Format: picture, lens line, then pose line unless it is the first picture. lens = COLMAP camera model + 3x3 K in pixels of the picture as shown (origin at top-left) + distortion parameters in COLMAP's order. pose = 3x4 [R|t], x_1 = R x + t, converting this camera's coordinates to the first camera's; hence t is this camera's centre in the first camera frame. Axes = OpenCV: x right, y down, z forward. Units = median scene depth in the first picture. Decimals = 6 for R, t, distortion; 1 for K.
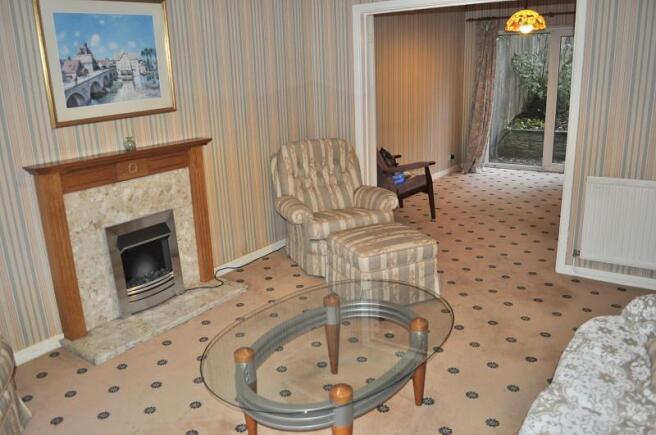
lens RADIAL K [[510.0, 0, 328.0], [0, 510.0, 217.5], [0, 0, 1]] dist [-0.087577, -0.002047]
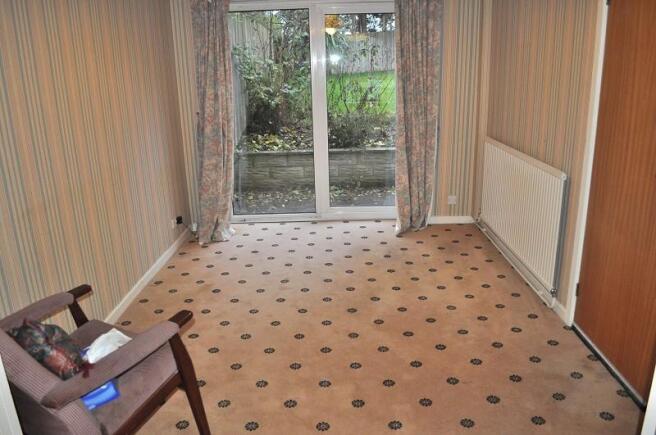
lens RADIAL K [[510.0, 0, 328.0], [0, 510.0, 217.5], [0, 0, 1]] dist [-0.087577, -0.002047]
pose [[0.819510, -0.148258, 0.553555, 0.067273], [0.151062, 0.987678, 0.040891, -0.124433], [-0.552797, 0.050111, 0.831808, 0.438006]]
